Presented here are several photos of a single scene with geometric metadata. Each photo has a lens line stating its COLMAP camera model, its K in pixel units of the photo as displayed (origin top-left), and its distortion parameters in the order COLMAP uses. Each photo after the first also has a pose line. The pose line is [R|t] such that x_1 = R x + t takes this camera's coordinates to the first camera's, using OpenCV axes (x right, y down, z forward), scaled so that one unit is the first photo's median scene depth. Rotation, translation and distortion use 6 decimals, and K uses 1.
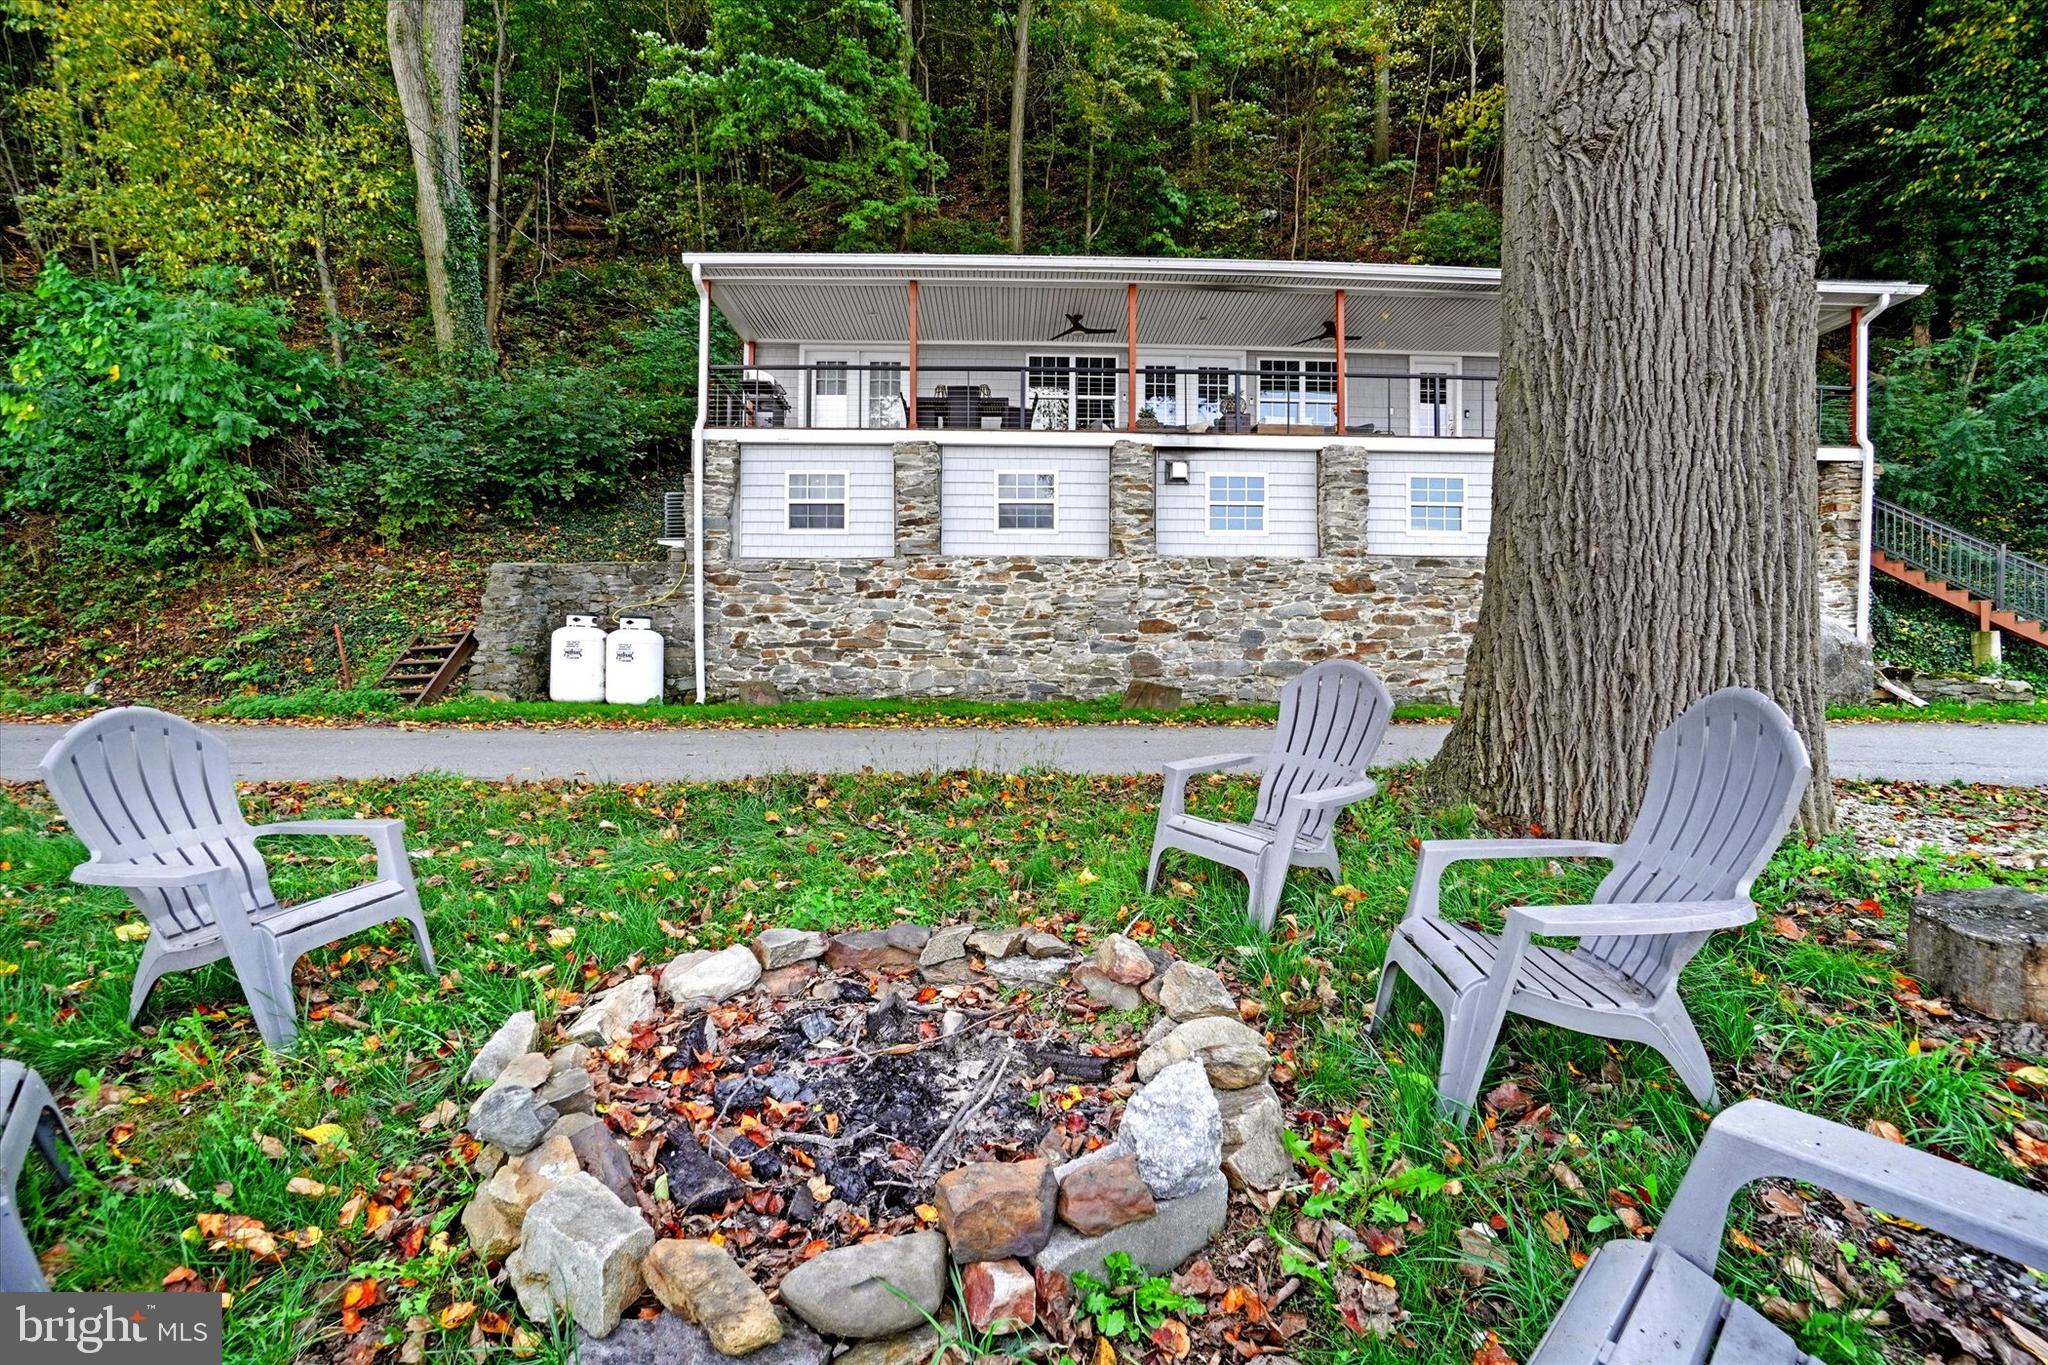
lens RADIAL K [[917.1, 0, 993.4], [0, 917.1, 691.3], [0, 0, 1]] dist [-0.054457, 0.010644]
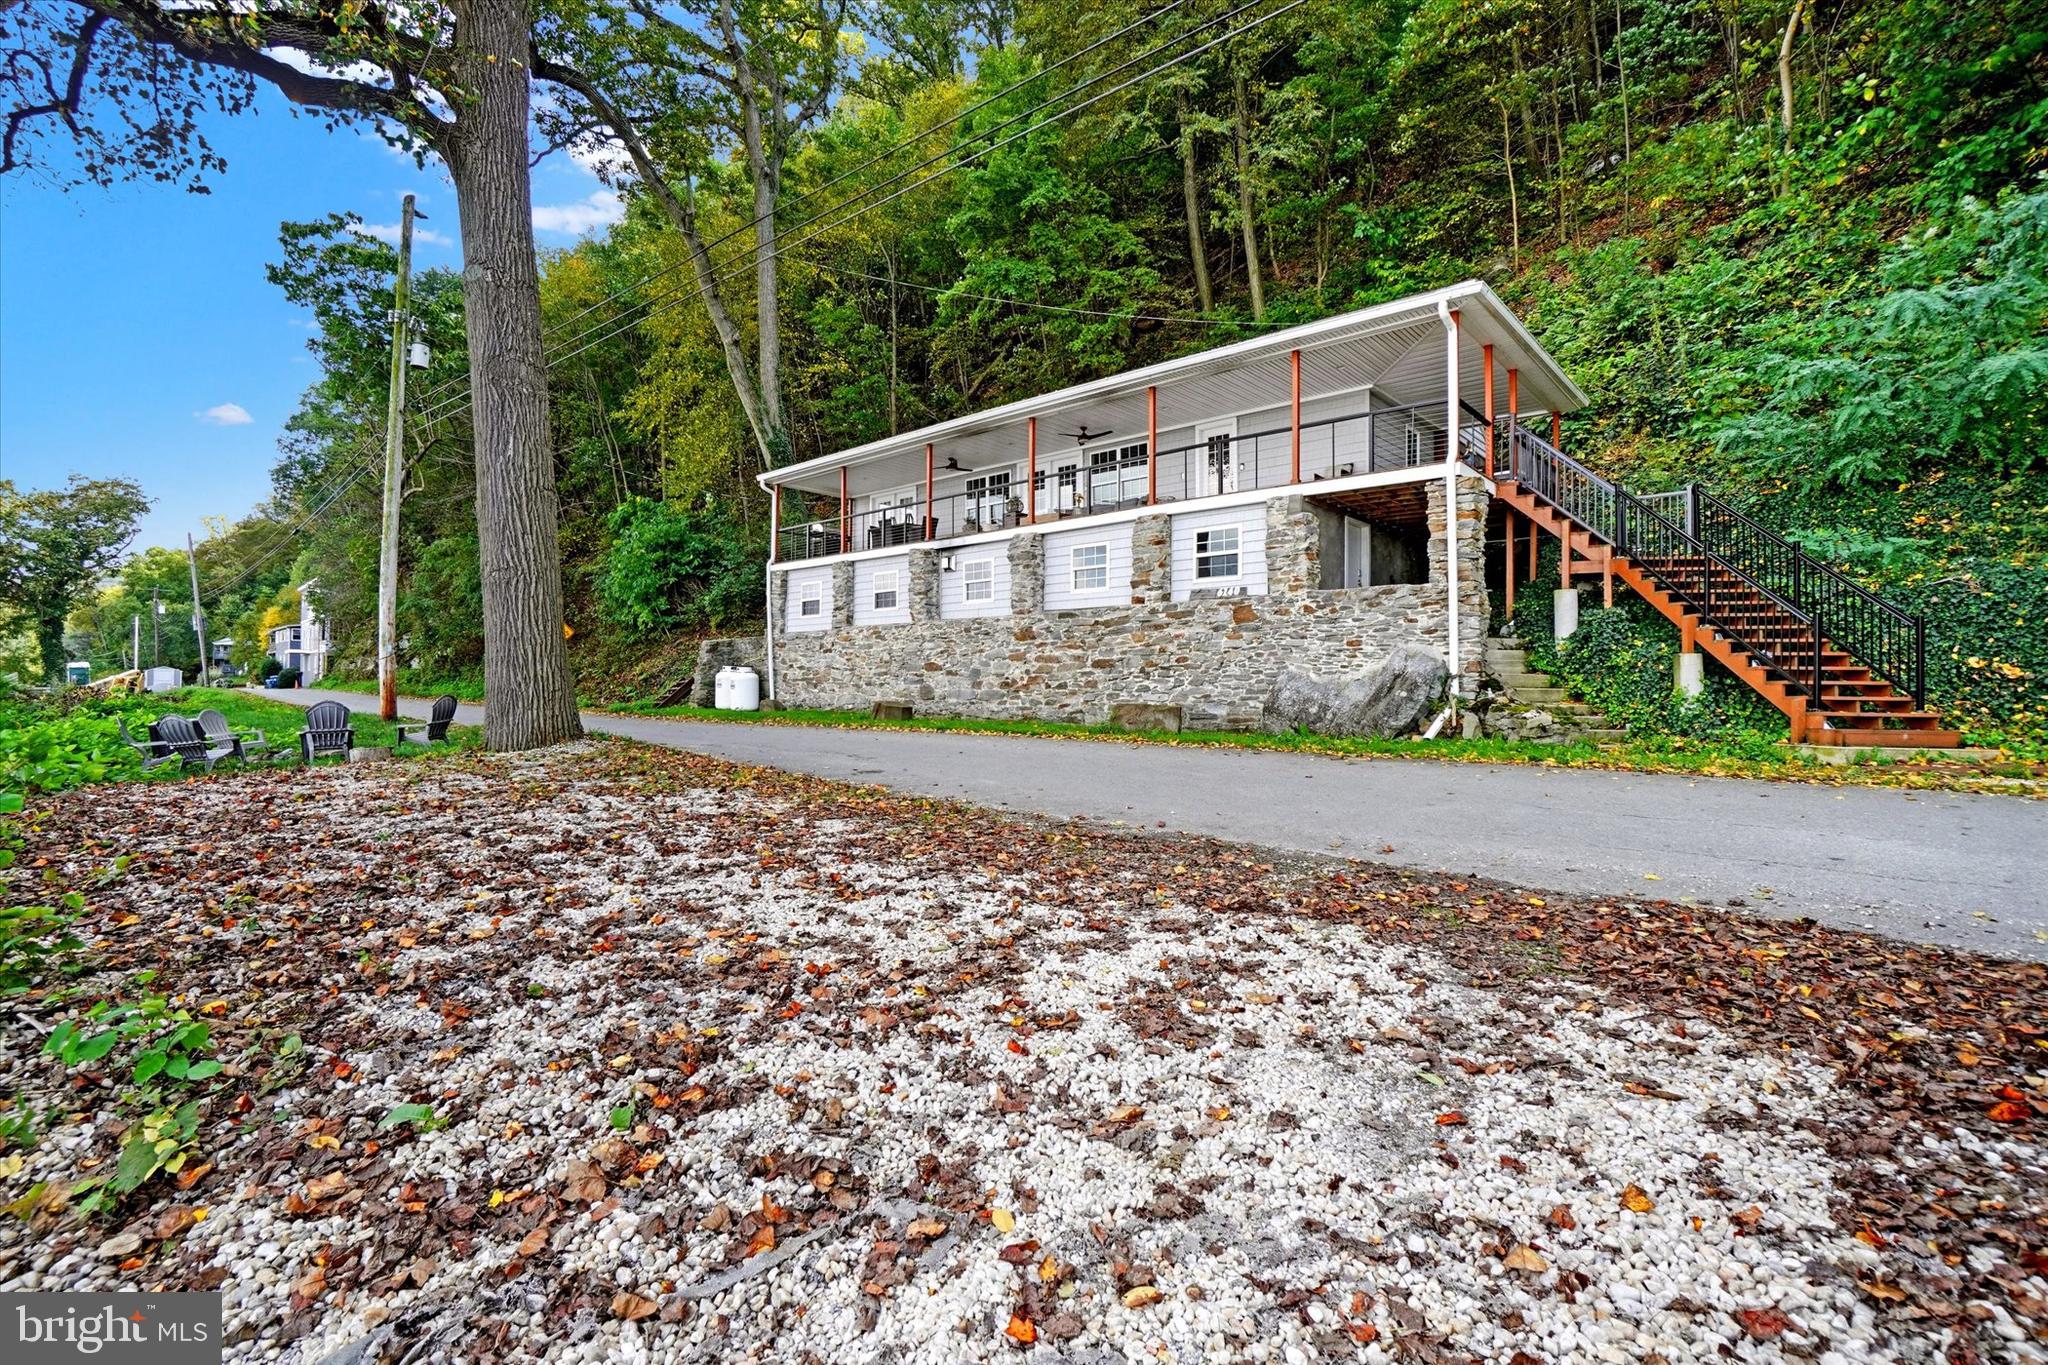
lens RADIAL K [[917.1, 0, 1005.1], [0, 917.1, 694.5], [0, 0, 1]] dist [-0.054457, 0.010644]
pose [[0.717970, 0.006851, -0.696041, 1.334004], [-0.014012, 0.999891, -0.004612, -0.019257], [0.695933, 0.013064, 0.717988, -0.016266]]
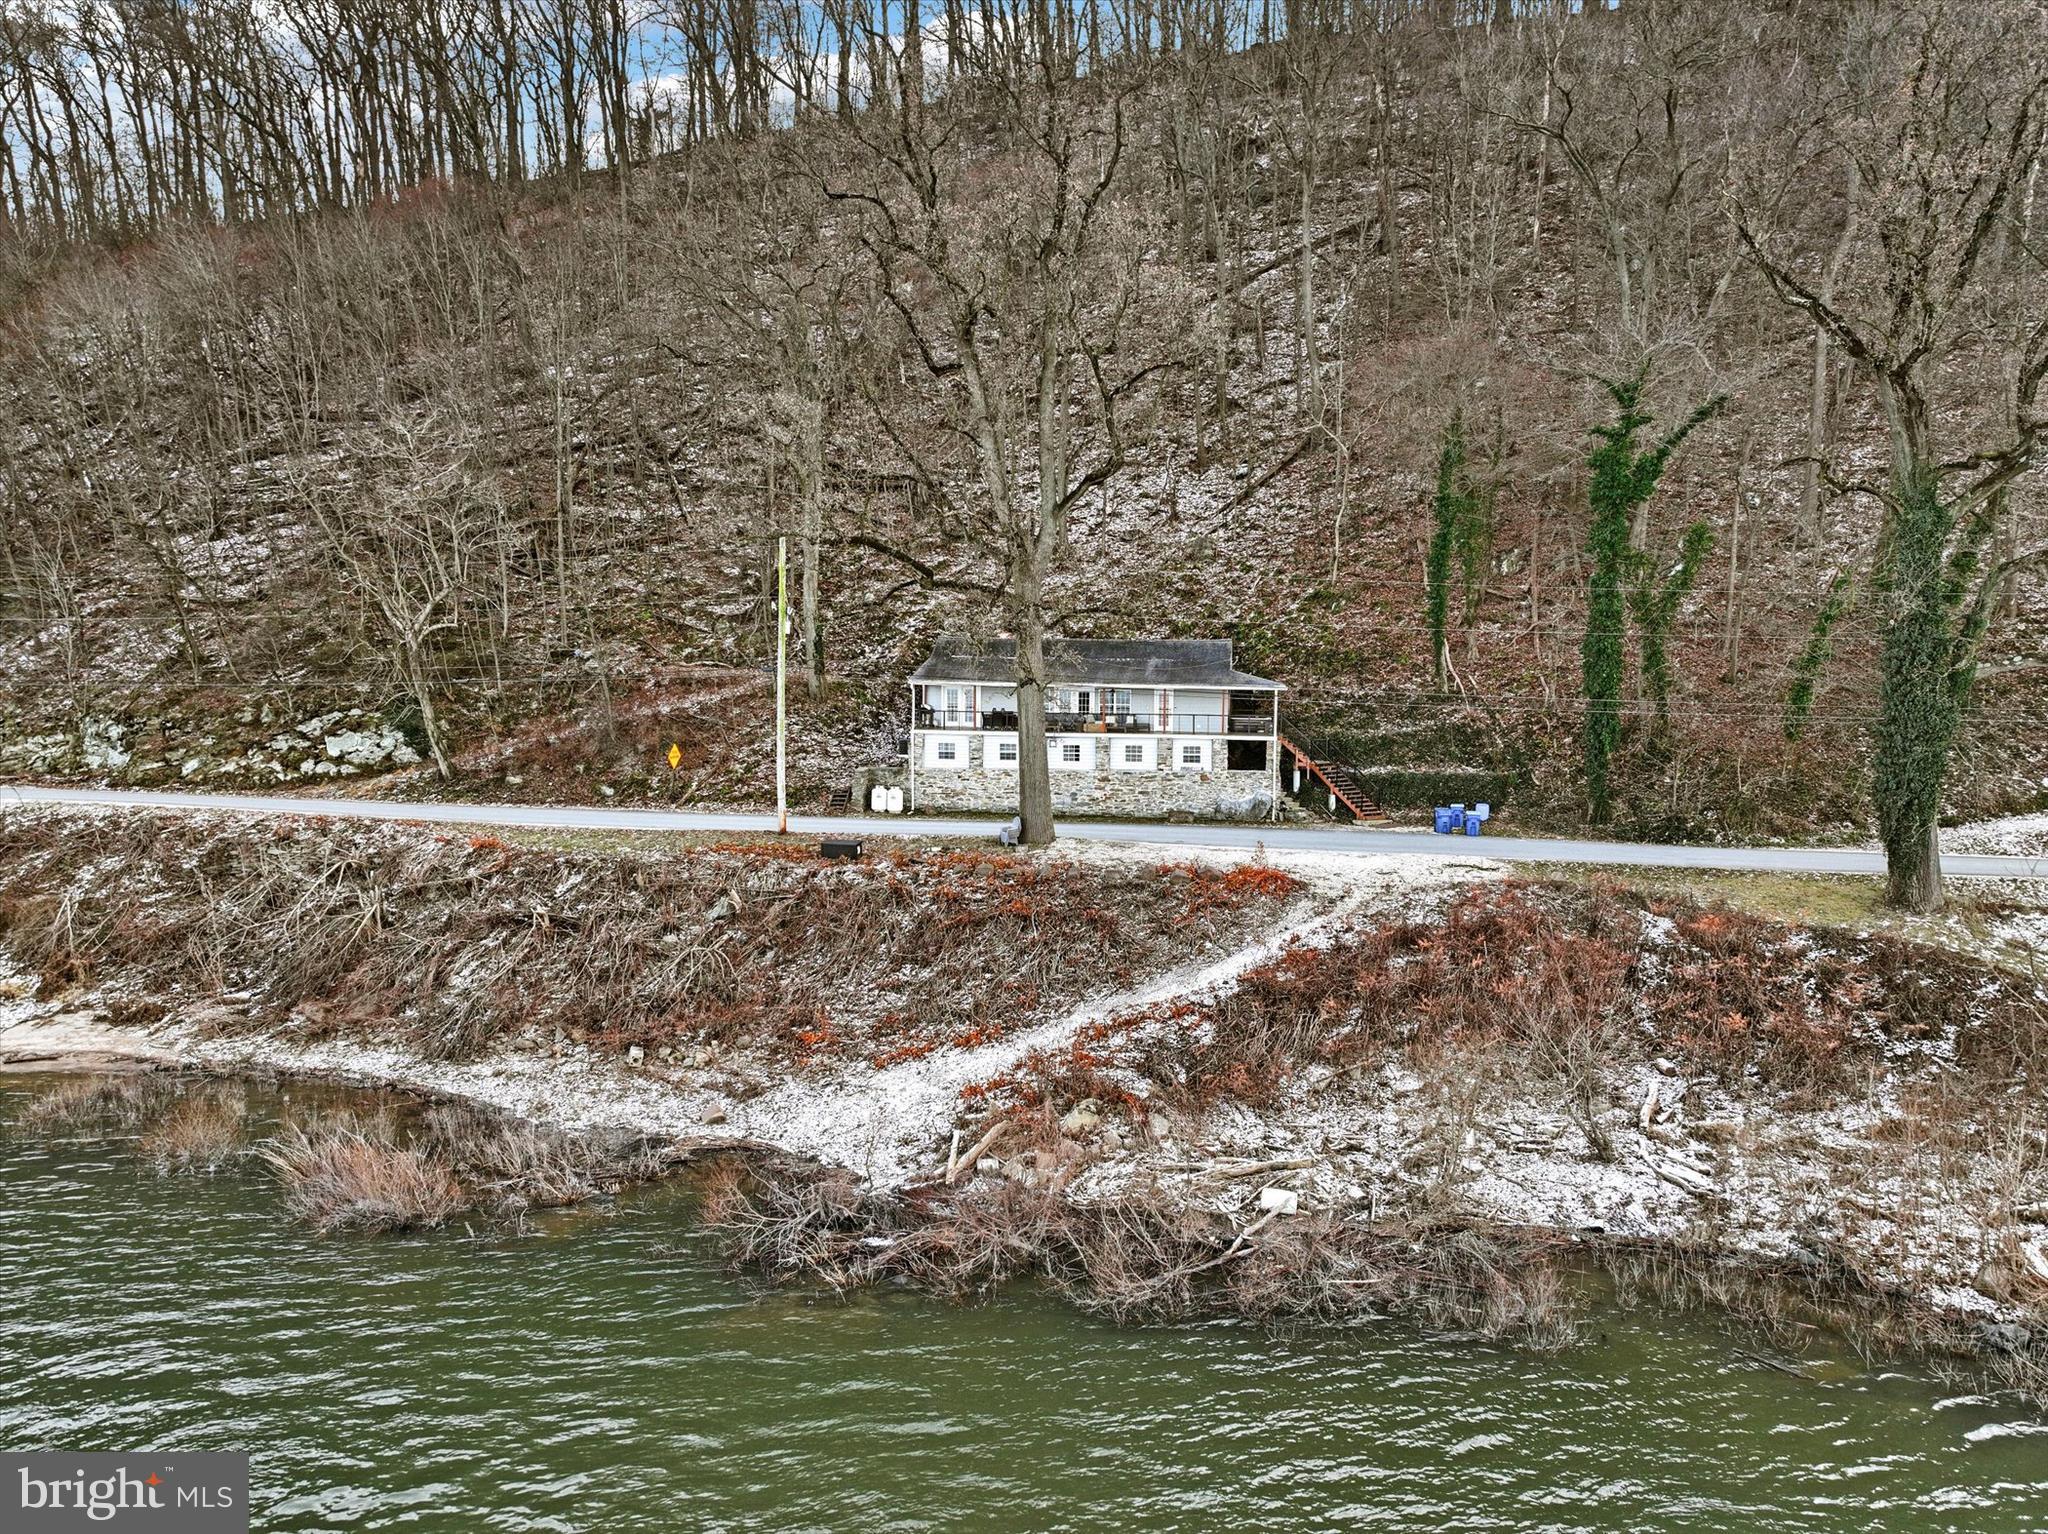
lens RADIAL K [[1438.7, 0, 1021.3], [0, 1438.7, 769.4], [0, 0, 1]] dist [0.002515, 0.013845]
pose [[0.985595, 0.017351, -0.168229, 0.976648], [-0.006979, 0.998048, 0.062054, -0.474691], [0.168977, -0.059986, 0.983793, -4.195631]]
